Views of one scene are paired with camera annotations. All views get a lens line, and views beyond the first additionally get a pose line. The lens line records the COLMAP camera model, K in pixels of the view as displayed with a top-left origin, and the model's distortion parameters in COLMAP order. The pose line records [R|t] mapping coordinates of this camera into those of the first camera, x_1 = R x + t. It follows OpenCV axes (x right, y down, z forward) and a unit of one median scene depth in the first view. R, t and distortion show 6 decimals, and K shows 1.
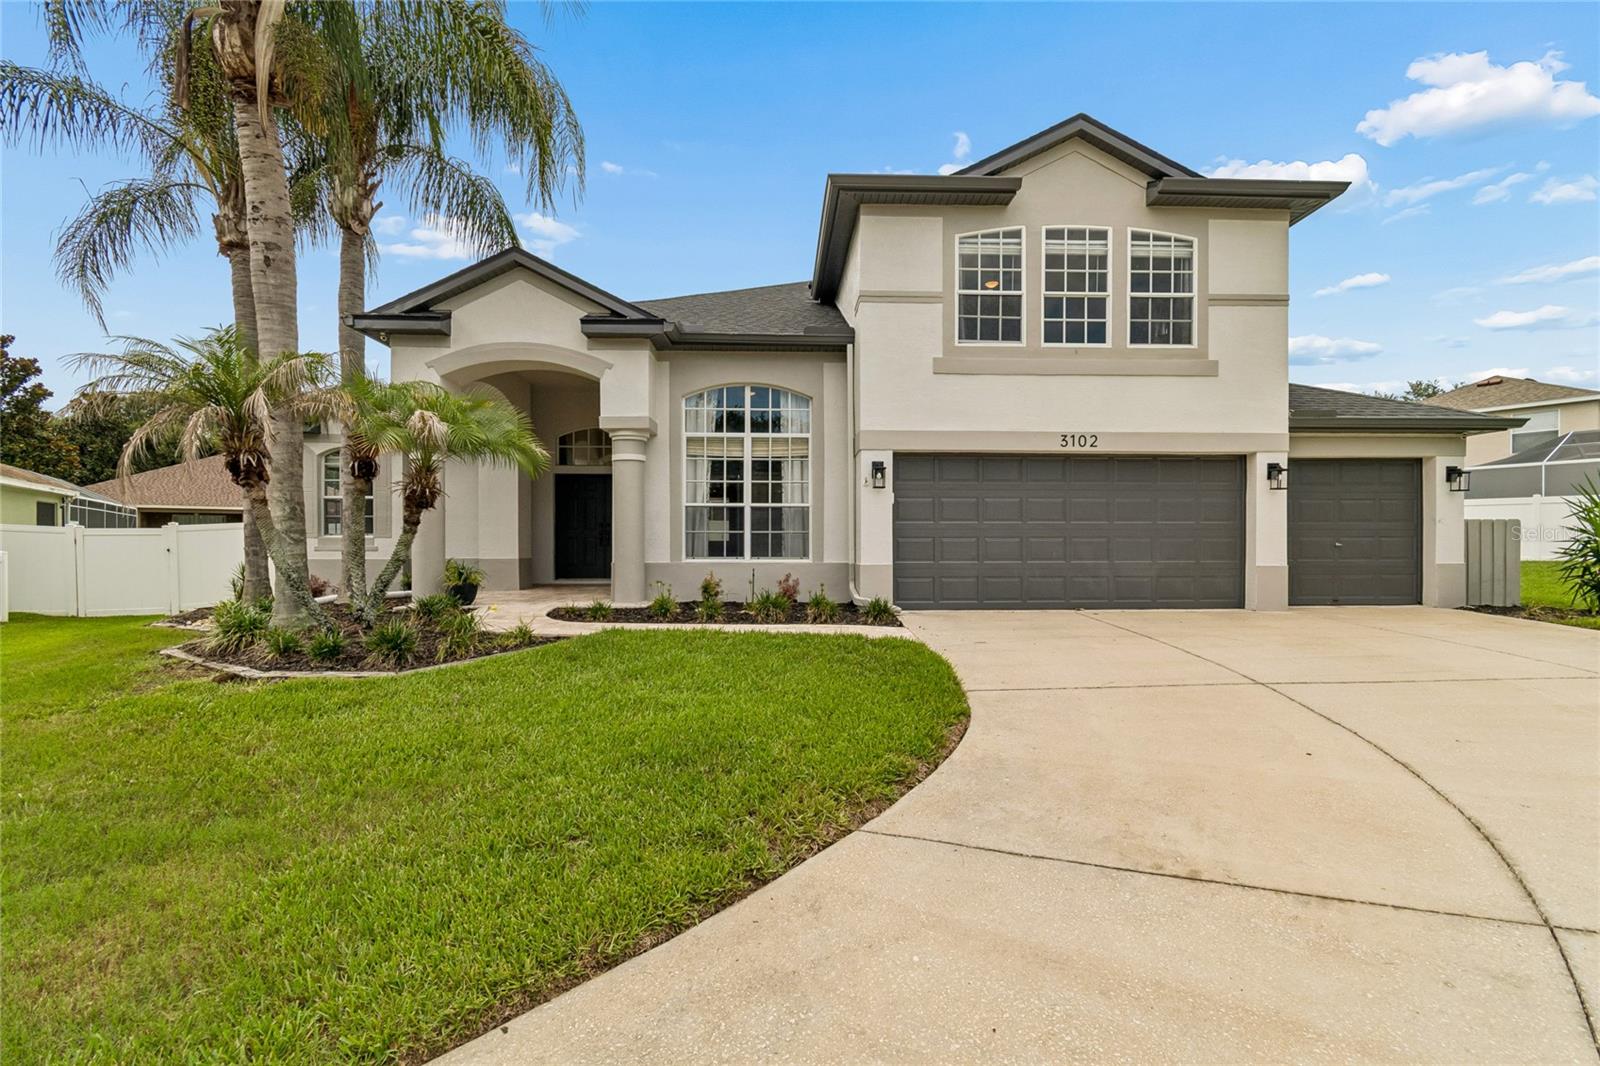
lens RADIAL K [[712.6, 0, 803.9], [0, 712.6, 539.3], [0, 0, 1]] dist [0.000602, -0.000412]
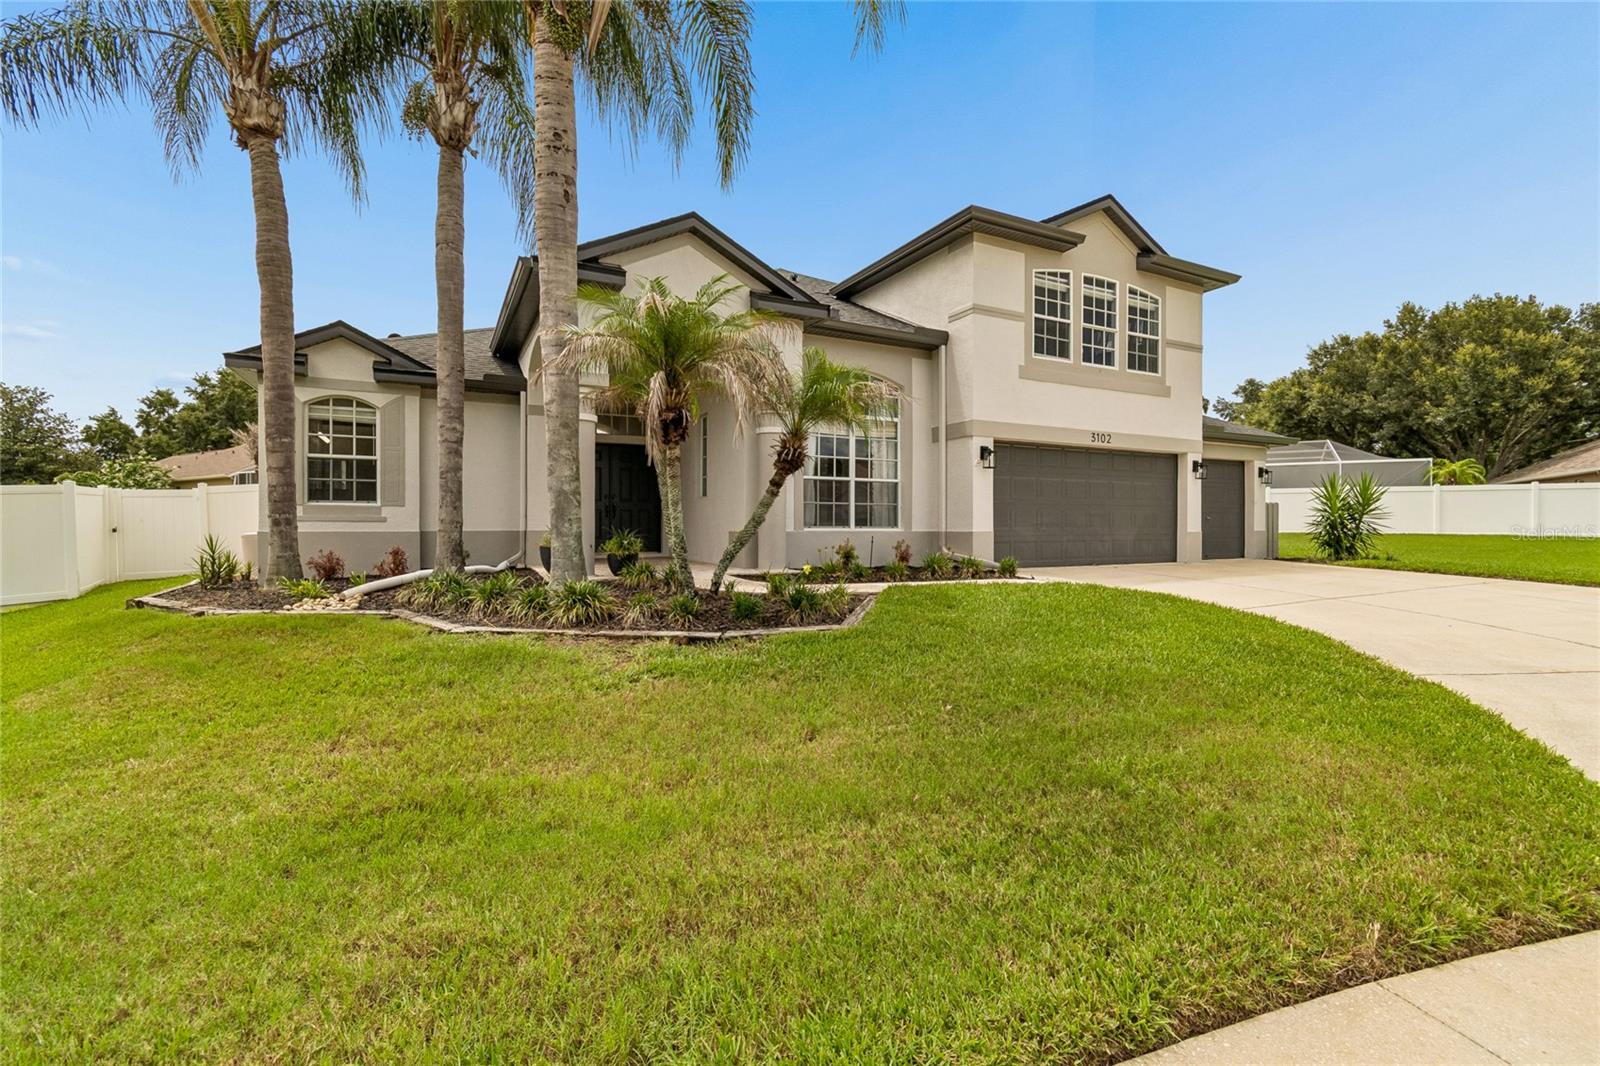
lens RADIAL K [[710.6, 0, 800.9], [0, 710.6, 515.9], [0, 0, 1]] dist [0.000178, -0.000215]
pose [[0.902843, 0.006302, 0.429925, -0.683318], [-0.002733, 0.999956, -0.008918, 0.020390], [-0.429962, 0.006877, 0.902821, 0.043793]]
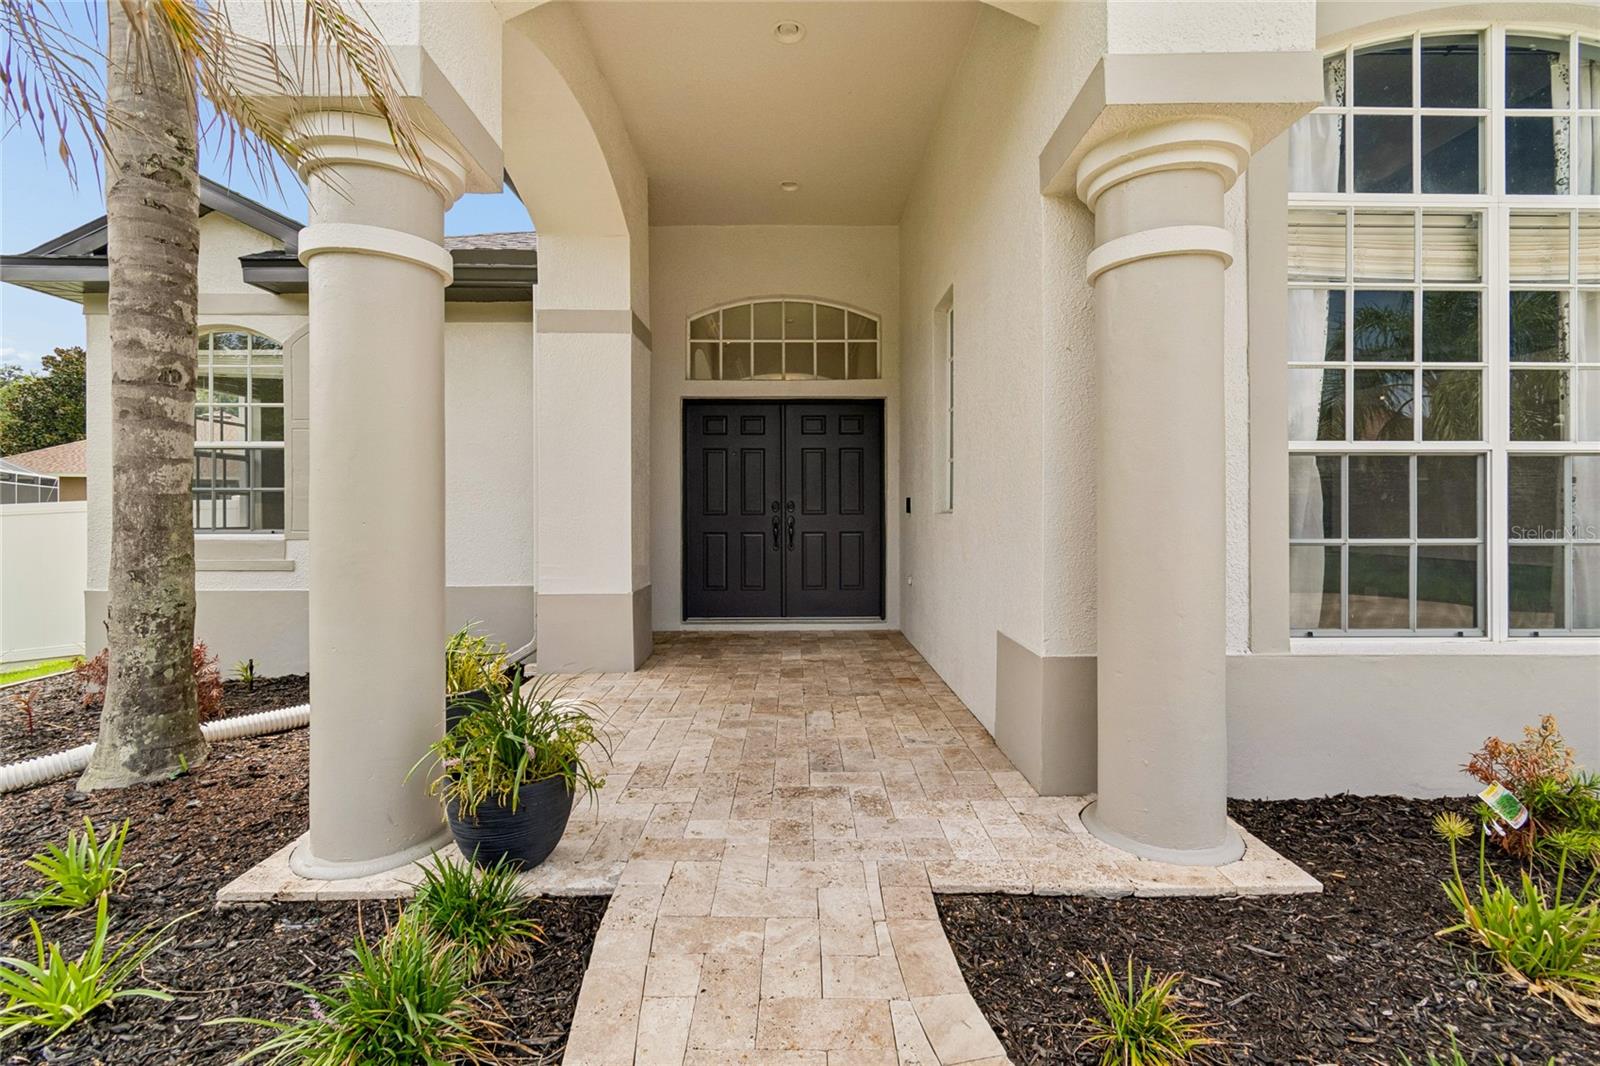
lens RADIAL K [[714.9, 0, 798.7], [0, 714.9, 509.7], [0, 0, 1]] dist [0.000863, -0.000022]
pose [[0.999652, -0.000780, -0.026374, -0.383229], [0.000753, 0.999999, -0.001001, -0.025677], [0.026375, 0.000981, 0.999652, 0.774223]]
